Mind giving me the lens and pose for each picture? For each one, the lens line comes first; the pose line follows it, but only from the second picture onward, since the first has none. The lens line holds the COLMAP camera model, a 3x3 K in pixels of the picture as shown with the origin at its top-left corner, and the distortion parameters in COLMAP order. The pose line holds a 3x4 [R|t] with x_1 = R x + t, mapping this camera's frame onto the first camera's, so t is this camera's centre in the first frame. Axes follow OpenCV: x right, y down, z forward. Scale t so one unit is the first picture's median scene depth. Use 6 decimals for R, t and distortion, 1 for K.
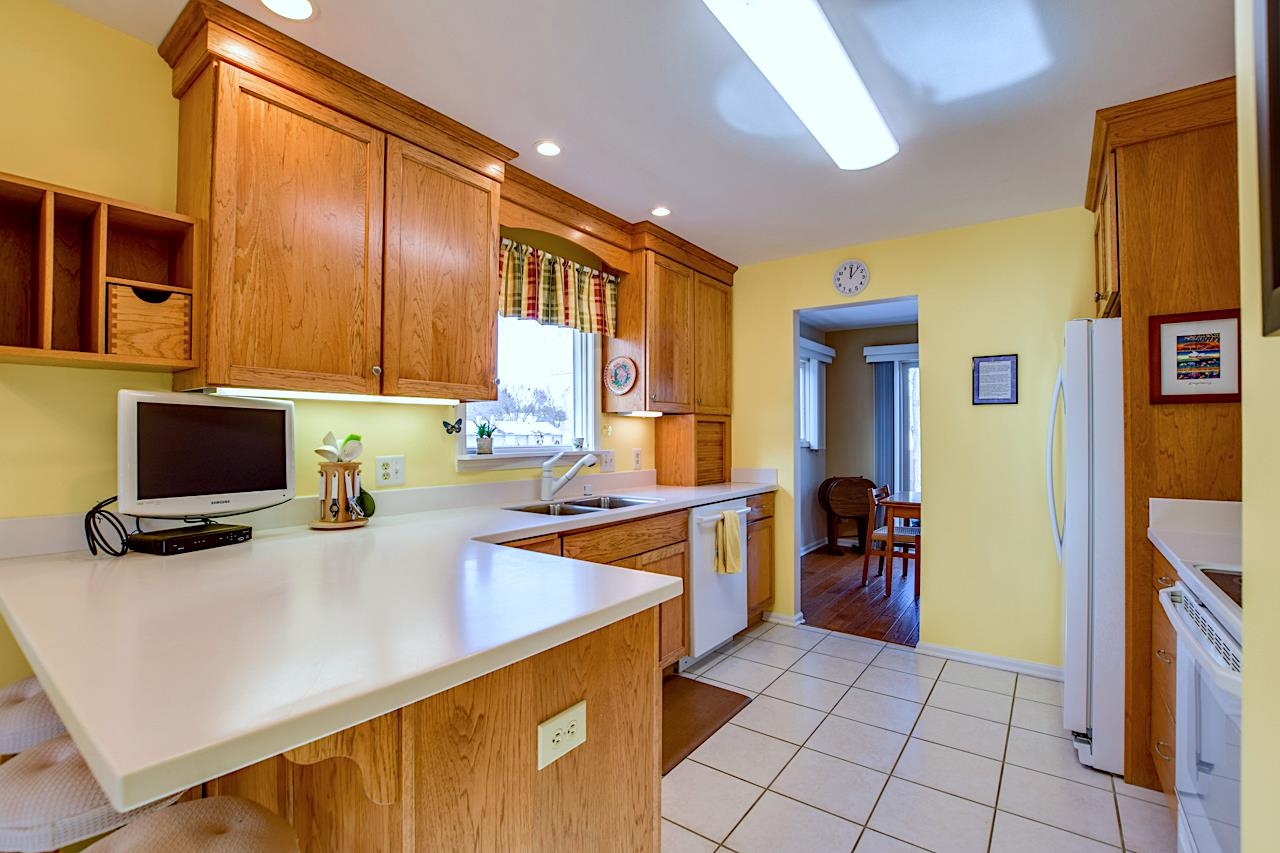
lens RADIAL K [[570.5, 0, 646.2], [0, 570.5, 427.2], [0, 0, 1]] dist [-0.032373, 0.003210]
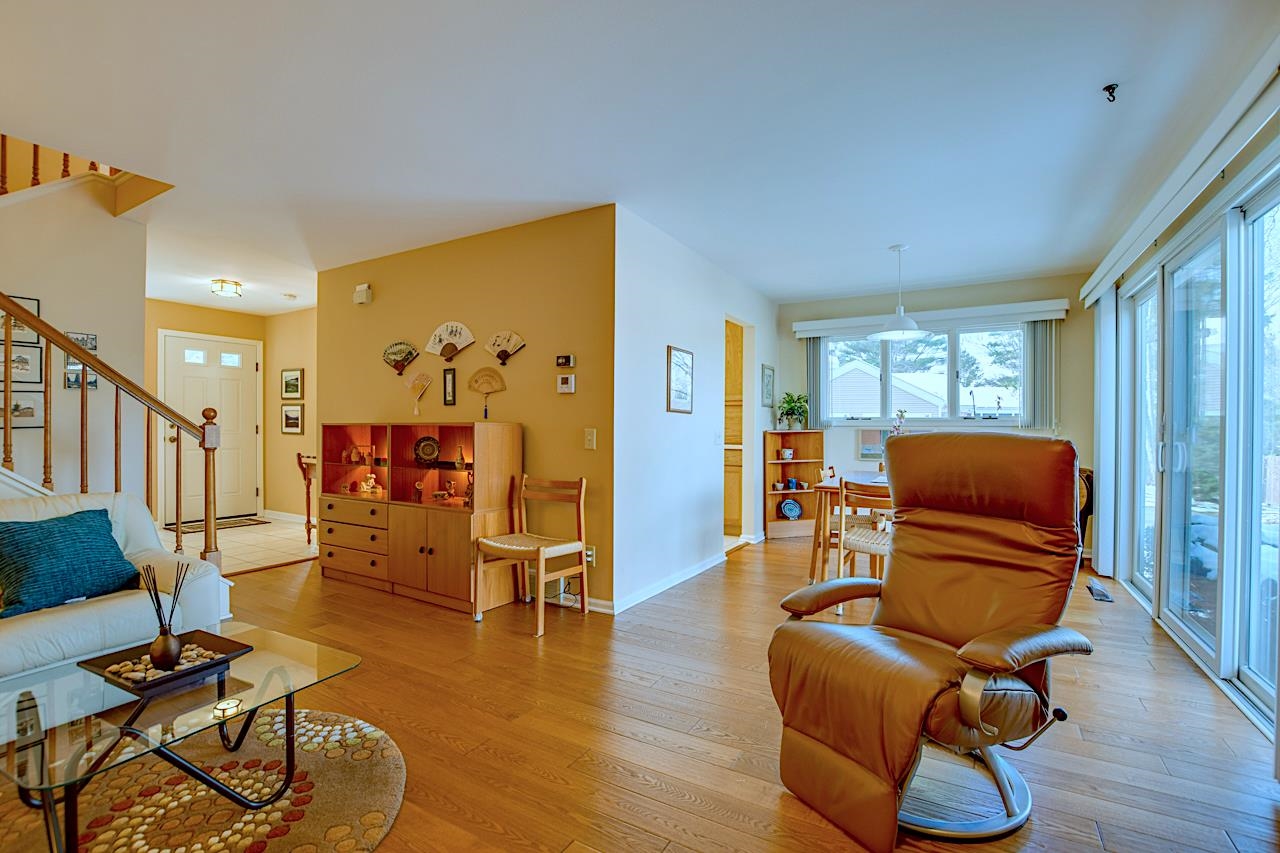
lens RADIAL K [[570.5, 0, 649.0], [0, 570.5, 431.2], [0, 0, 1]] dist [-0.032373, 0.003210]
pose [[0.108132, 0.004113, -0.994128, 2.559356], [0.009049, 0.999946, 0.005121, 0.080090], [0.994095, -0.009550, 0.108089, 0.899399]]
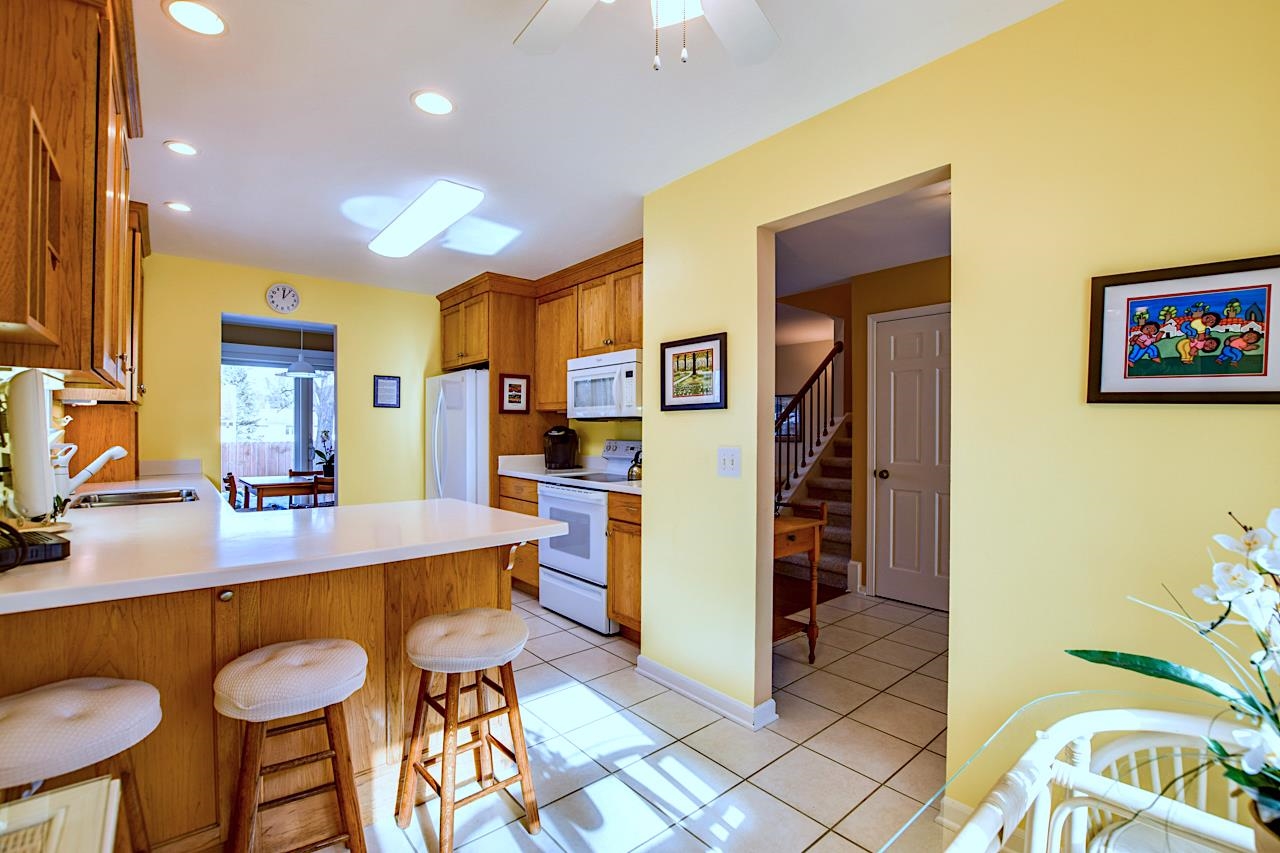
lens RADIAL K [[570.5, 0, 645.8], [0, 570.5, 431.5], [0, 0, 1]] dist [-0.032373, 0.003210]
pose [[0.234633, -0.003279, 0.972078, -0.886058], [-0.015847, 0.999849, 0.007198, 0.003769], [-0.971955, -0.017093, 0.234546, -0.072096]]
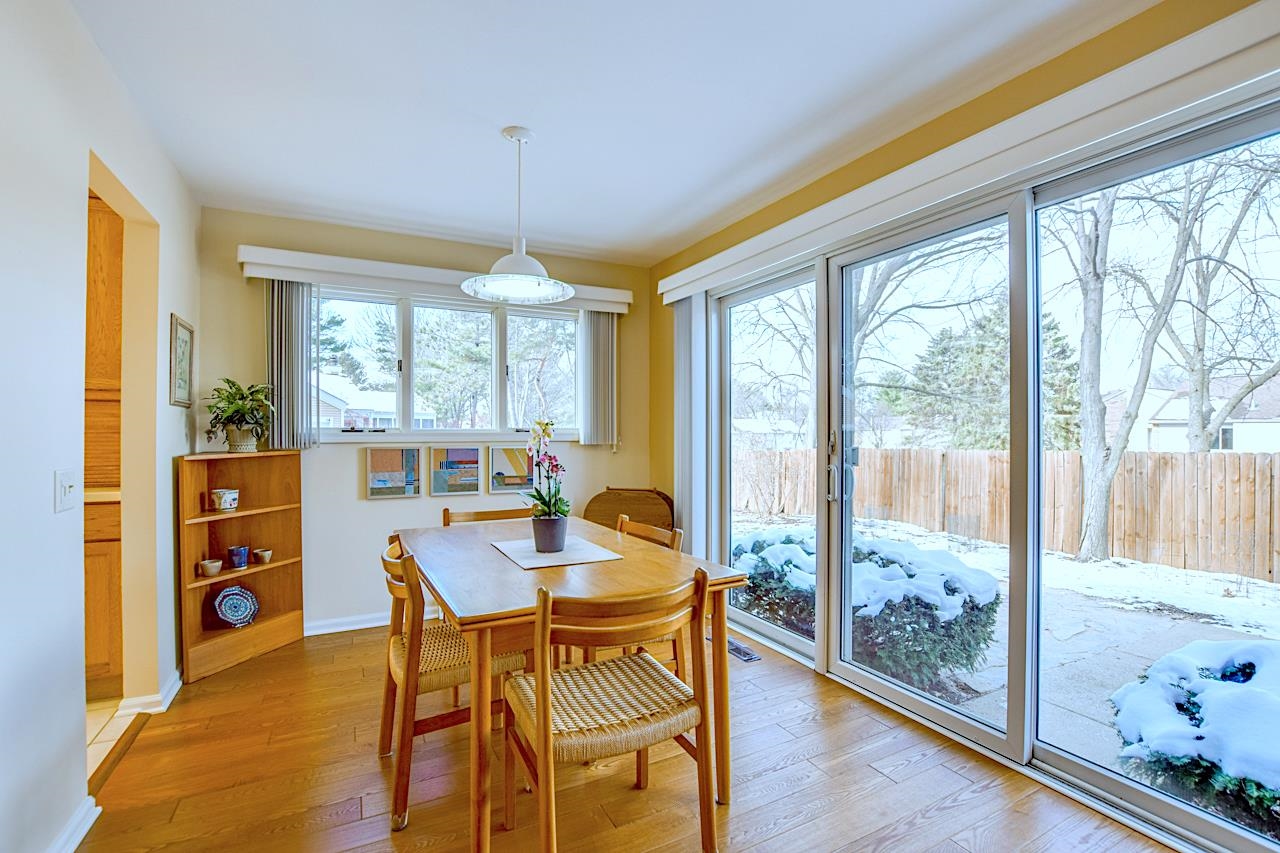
lens RADIAL K [[570.5, 0, 643.8], [0, 570.5, 431.3], [0, 0, 1]] dist [-0.032373, 0.003210]
pose [[0.897367, -0.002913, -0.441275, 1.593785], [0.007413, 0.999937, 0.008474, 0.043973], [0.441222, -0.010875, 0.897332, 1.051455]]
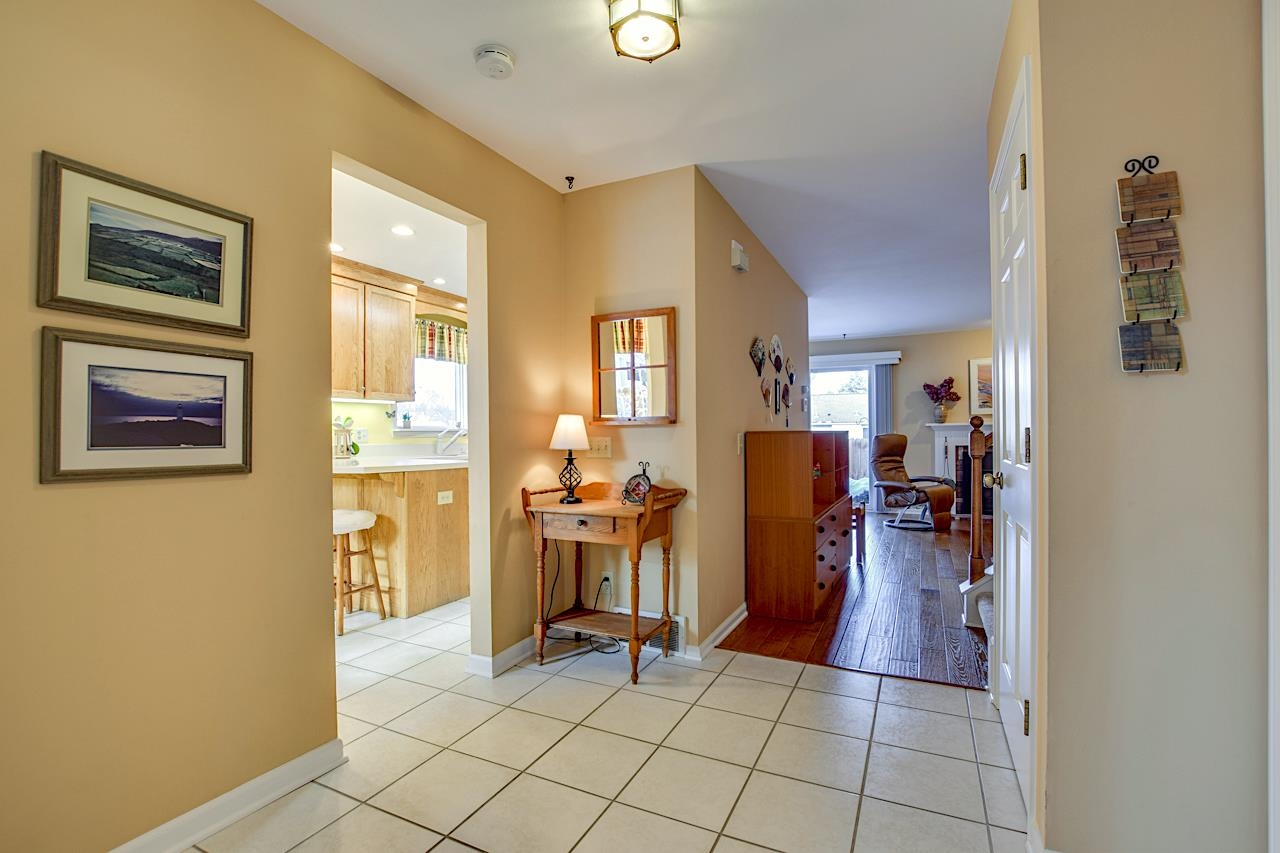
lens RADIAL K [[570.5, 0, 643.7], [0, 570.5, 430.5], [0, 0, 1]] dist [-0.032373, 0.003210]
pose [[0.985133, -0.006308, 0.171676, 0.193948], [0.005034, 0.999956, 0.007852, 0.044247], [-0.171718, -0.006871, 0.985122, -1.119309]]
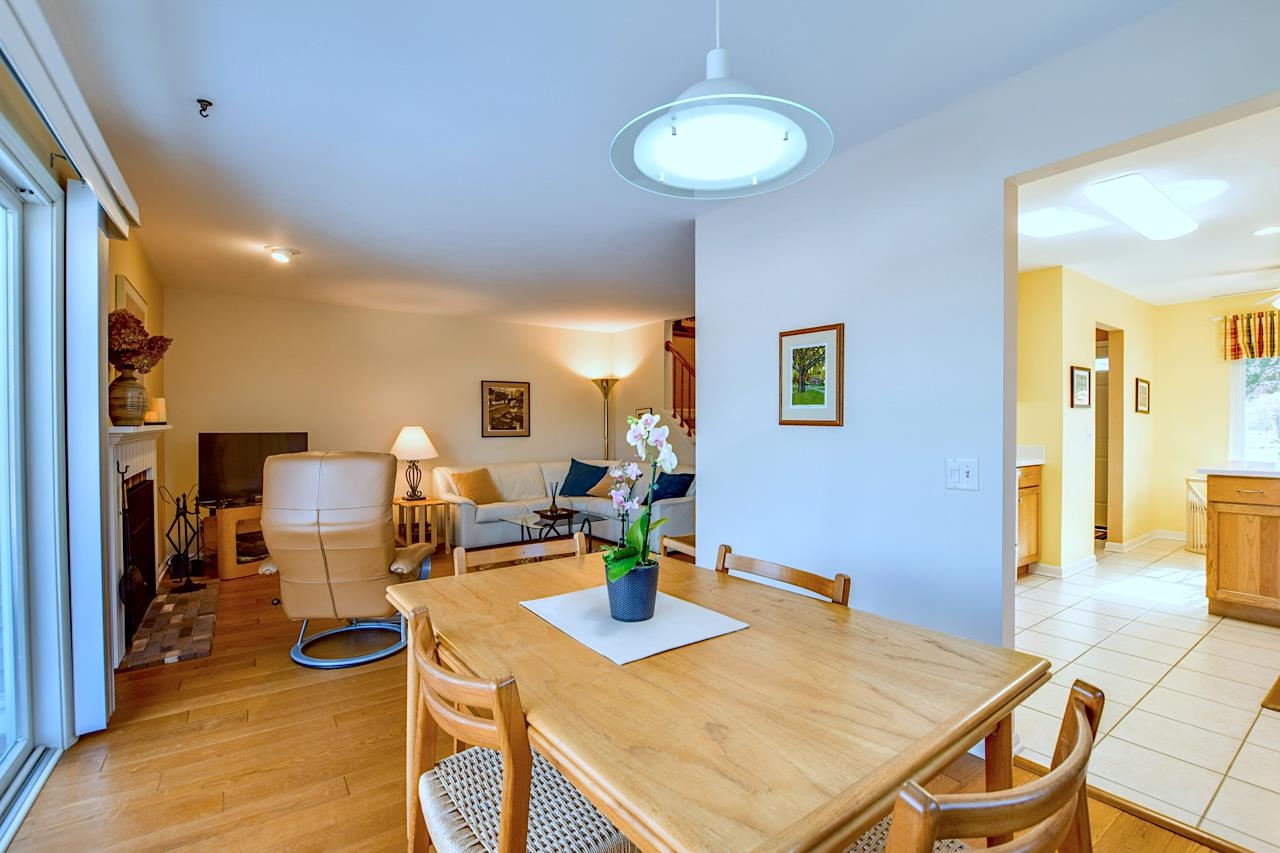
lens RADIAL K [[570.5, 0, 638.6], [0, 570.5, 427.6], [0, 0, 1]] dist [-0.032373, 0.003210]
pose [[-0.945906, 0.003131, 0.324425, 0.923398], [0.000524, 0.999967, -0.008122, 0.050369], [-0.324440, -0.007512, -0.945876, 2.259794]]
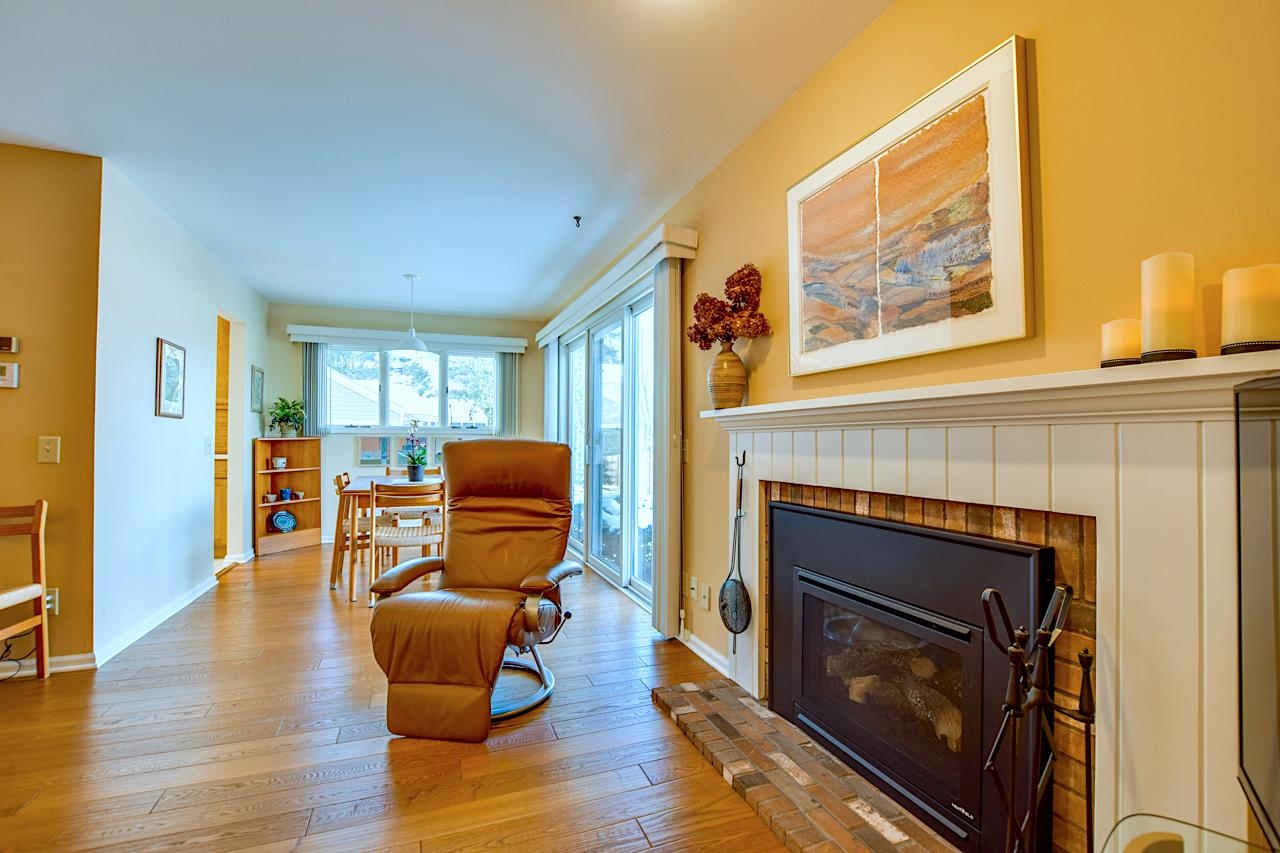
lens RADIAL K [[570.5, 0, 643.7], [0, 570.5, 431.6], [0, 0, 1]] dist [-0.032373, 0.003210]
pose [[0.842491, -0.003722, -0.538698, 2.654388], [0.004125, 0.999991, -0.000459, 0.076445], [0.538695, -0.001835, 0.842499, 0.639763]]
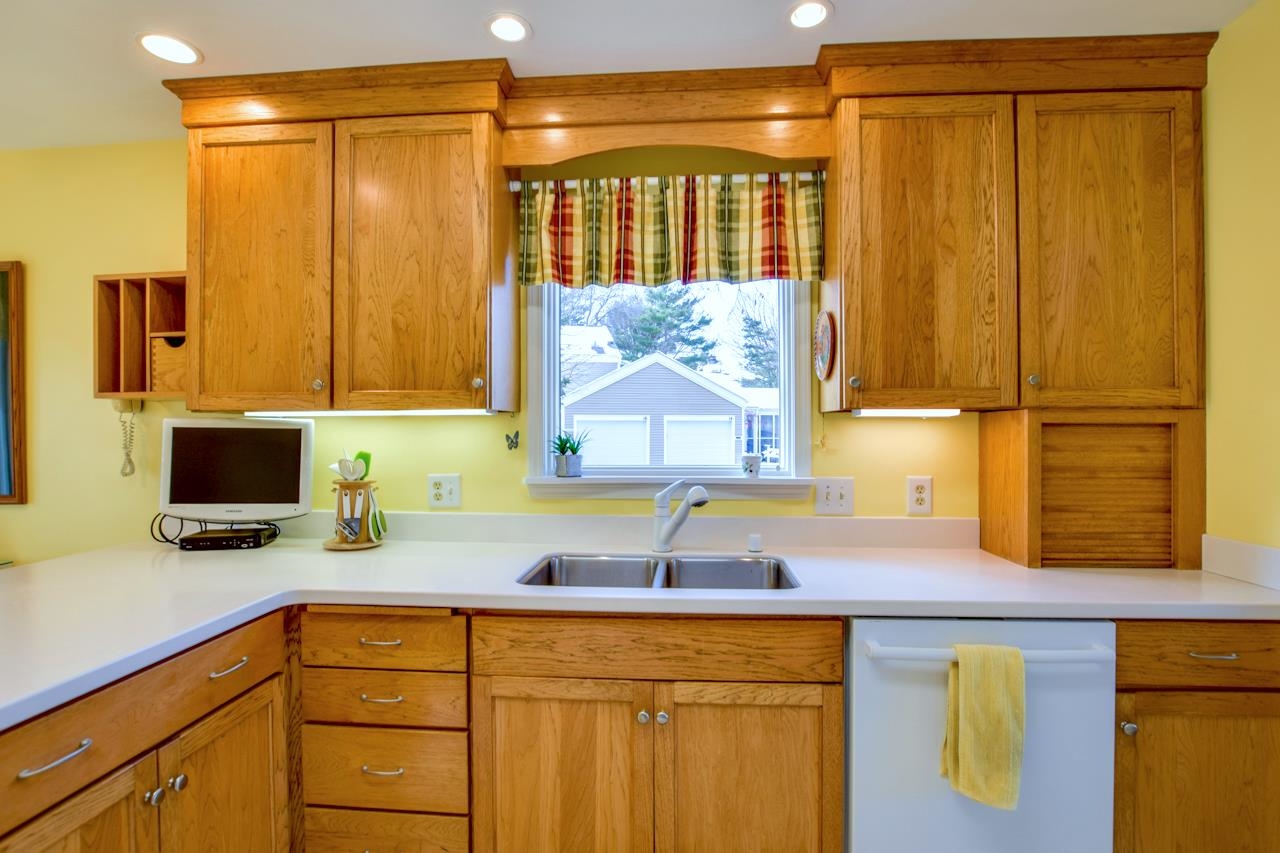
lens RADIAL K [[604.5, 0, 640.7], [0, 604.5, 430.9], [0, 0, 1]] dist [-0.030647, -0.000411]
pose [[0.527086, 0.001664, -0.849810, 0.475236], [0.013260, 0.999860, 0.010182, -0.021303], [0.849708, -0.016635, 0.526990, 0.705849]]
